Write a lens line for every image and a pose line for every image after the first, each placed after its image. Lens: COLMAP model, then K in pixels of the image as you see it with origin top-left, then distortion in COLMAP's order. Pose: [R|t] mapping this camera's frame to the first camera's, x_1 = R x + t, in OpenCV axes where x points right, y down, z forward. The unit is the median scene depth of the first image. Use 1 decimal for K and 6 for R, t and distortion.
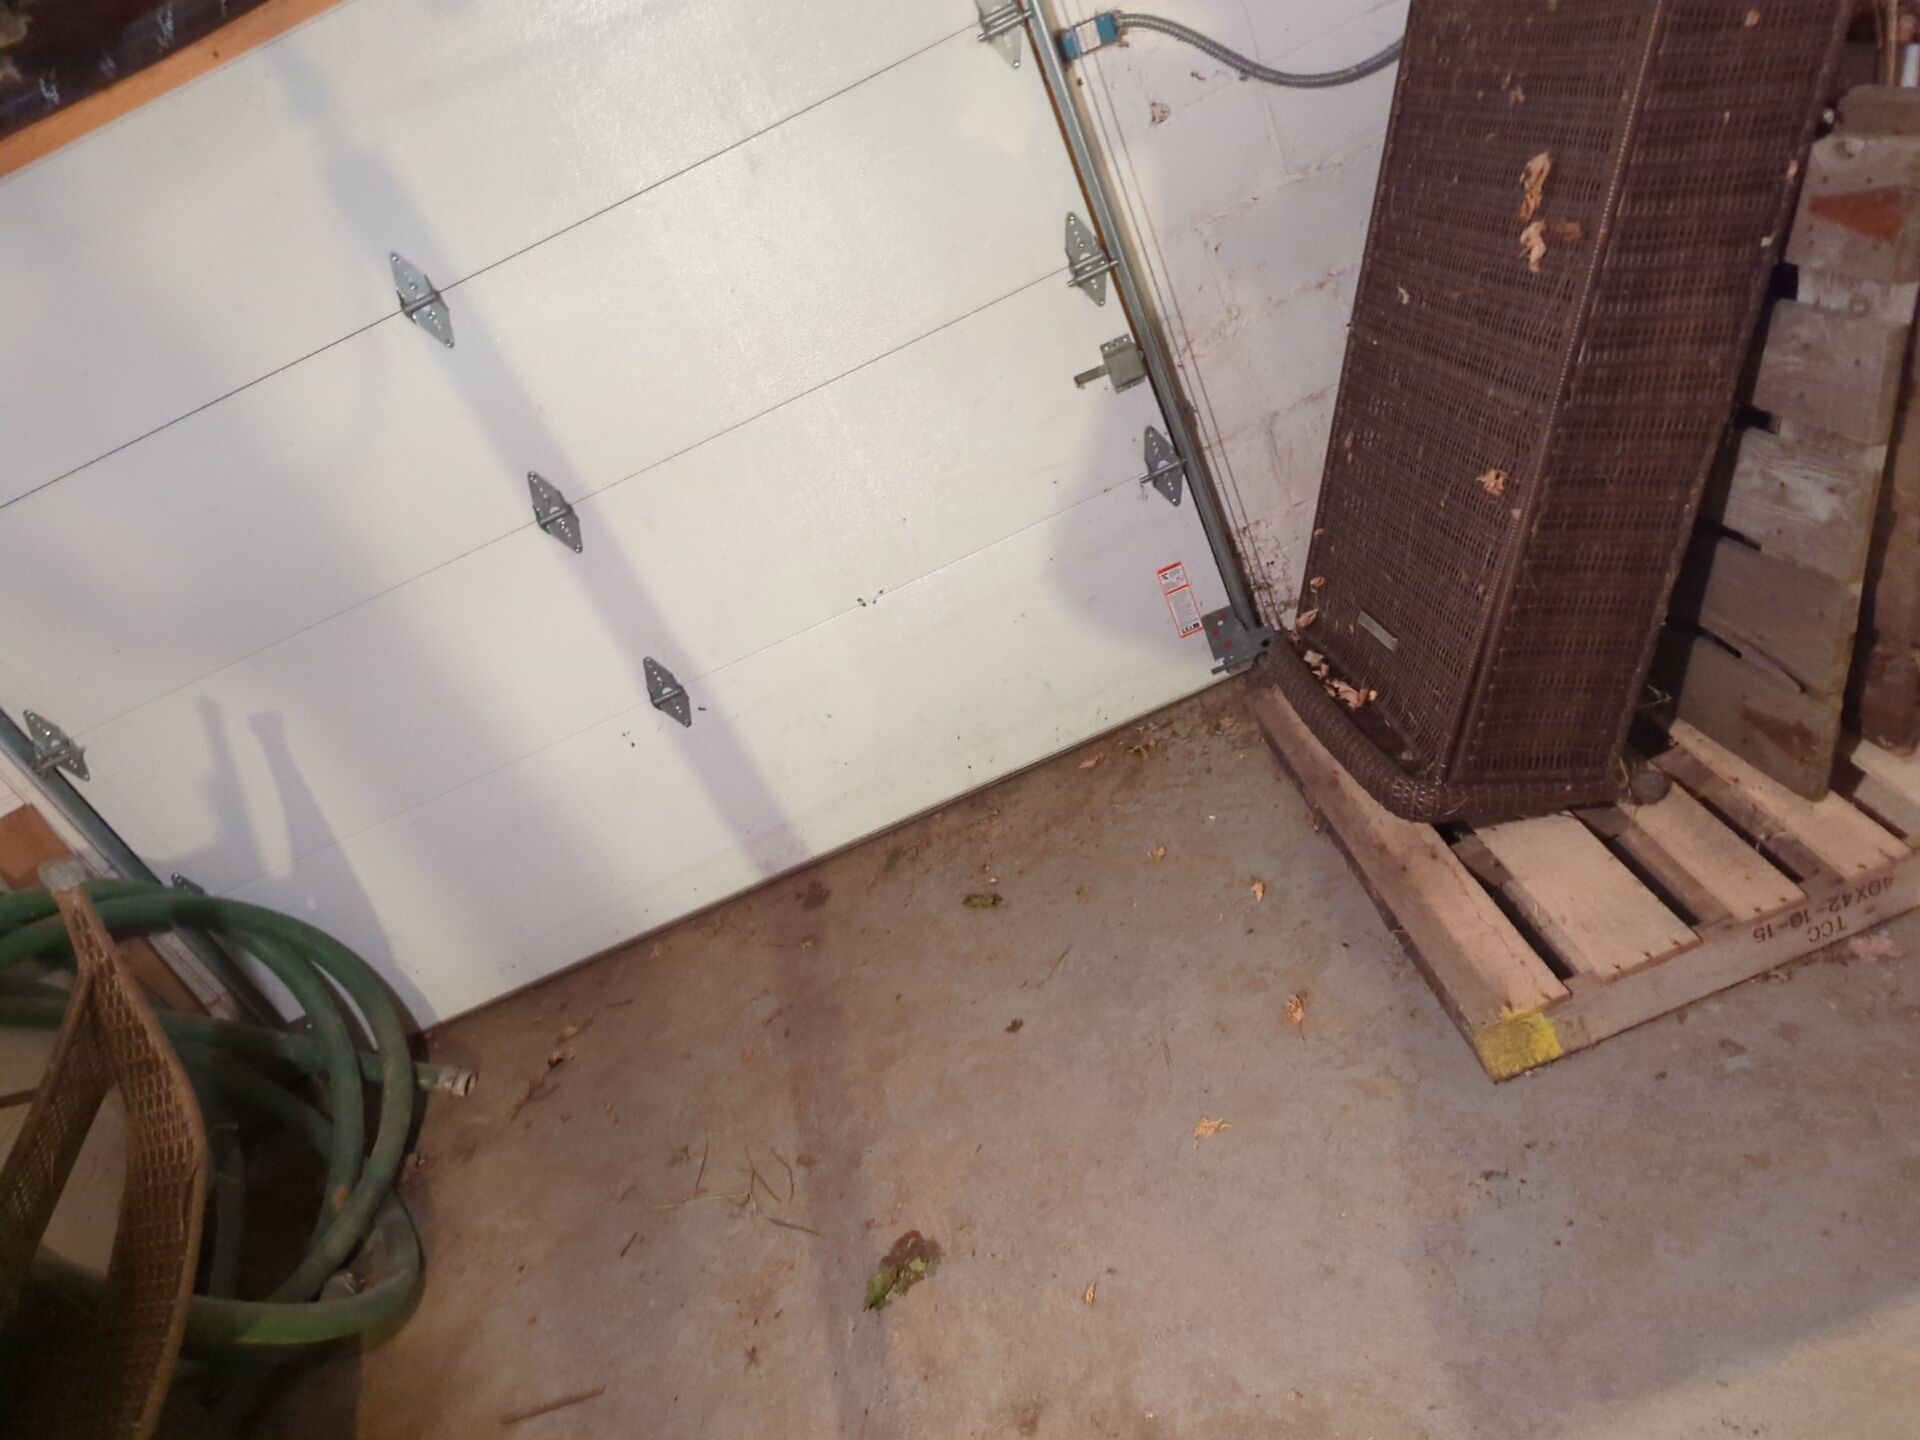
lens RADIAL K [[1341.0, 0, 968.1], [0, 1341.0, 736.3], [0, 0, 1]] dist [0.053752, -0.042915]
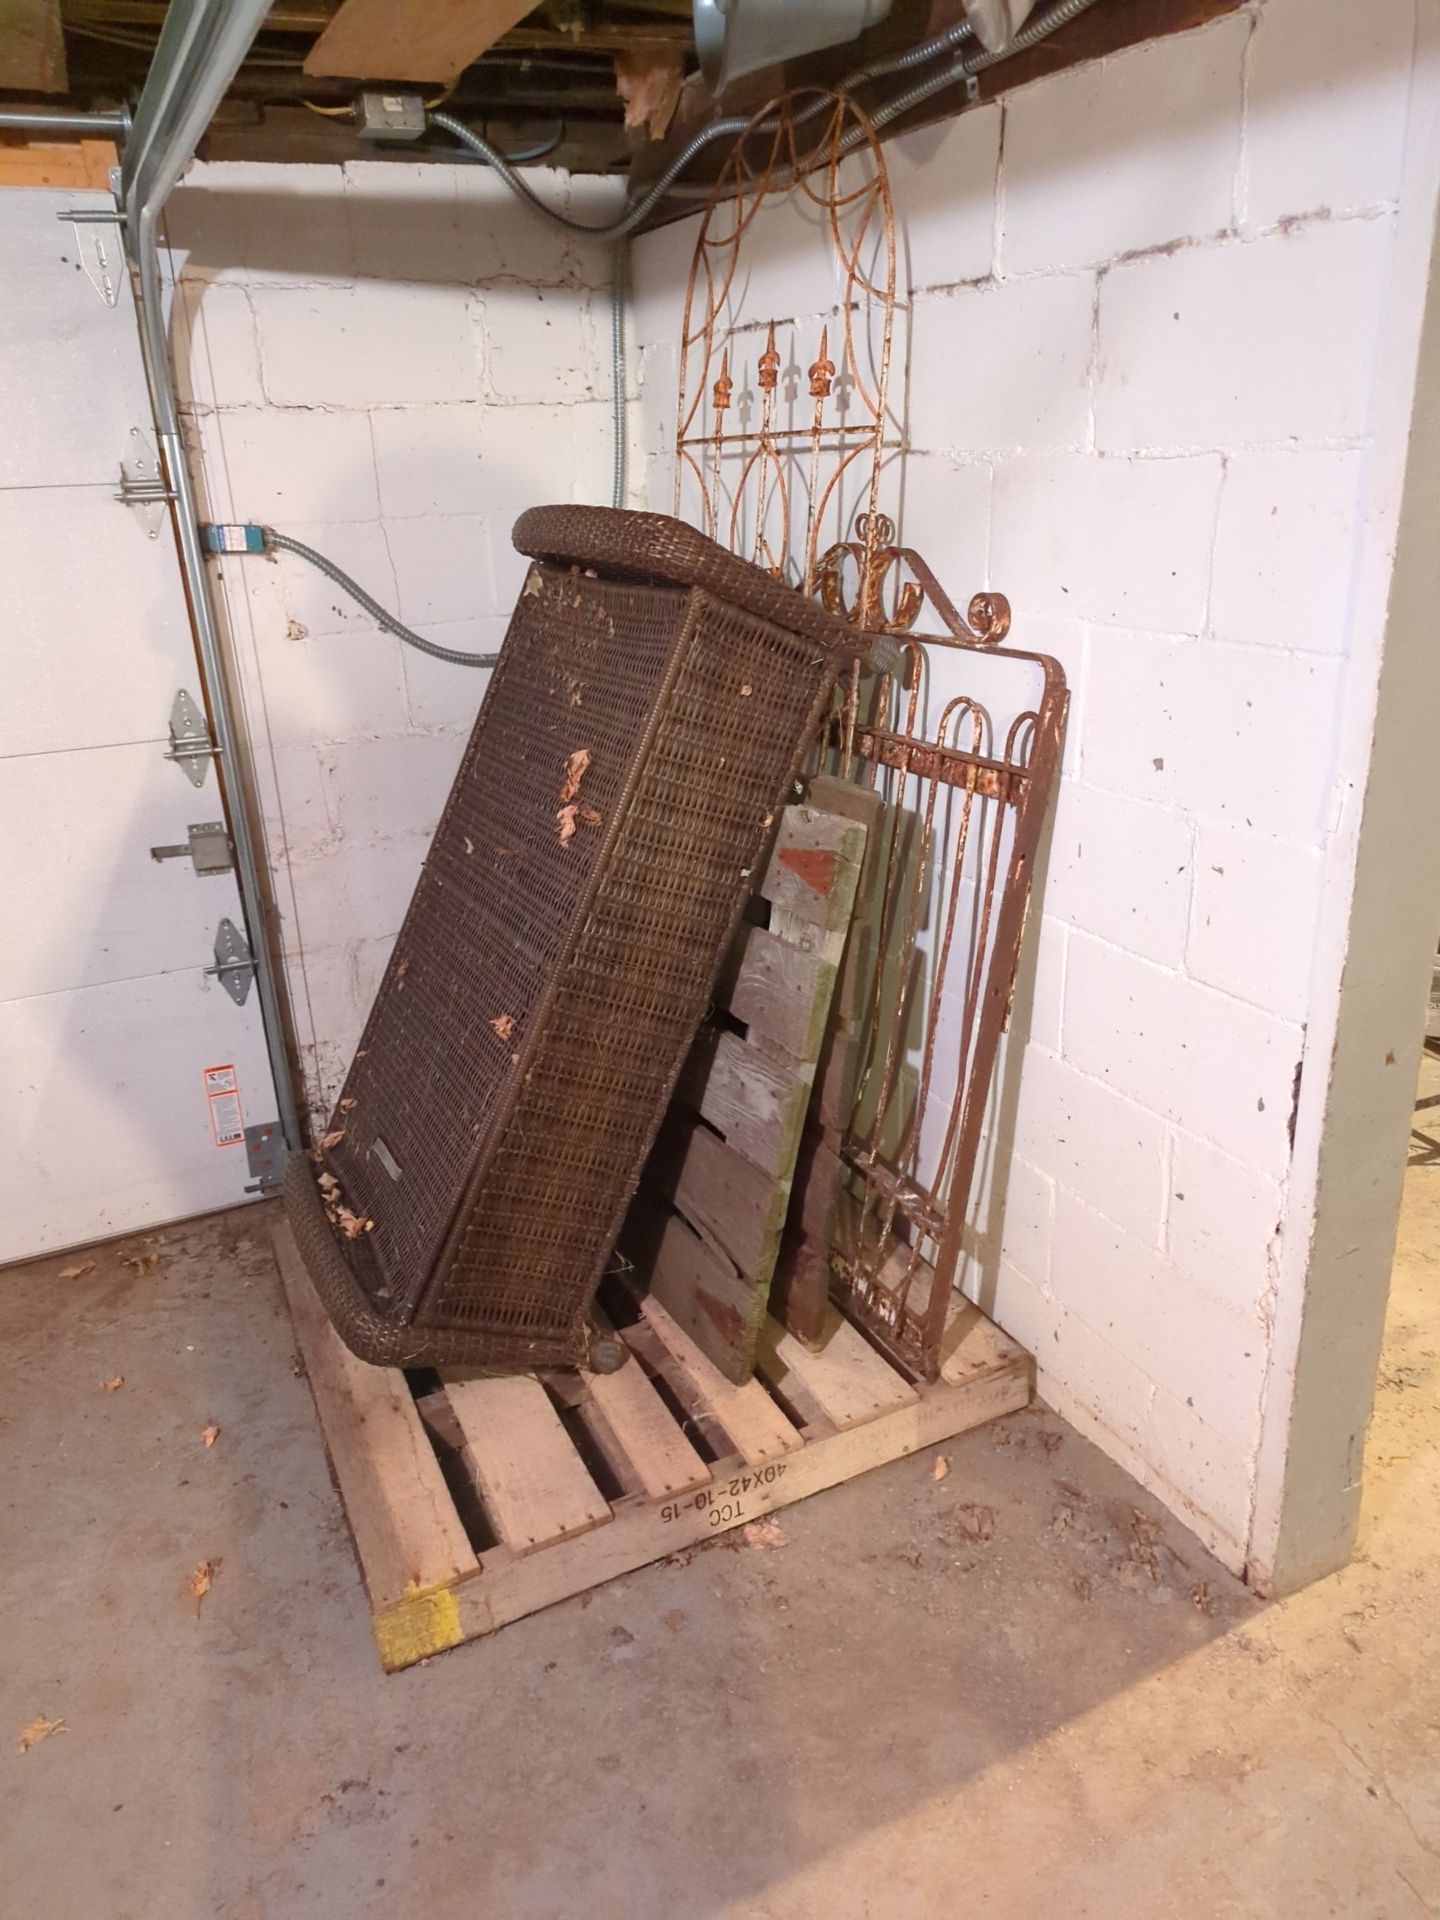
lens RADIAL K [[1341.0, 0, 711.9], [0, 1341.0, 943.2], [0, 0, 1]] dist [0.053752, -0.042915]
pose [[0.890797, 0.240582, 0.385488, 0.111734], [-0.132275, 0.948894, -0.286537, 0.024463], [-0.434723, 0.204256, 0.877095, 0.011054]]
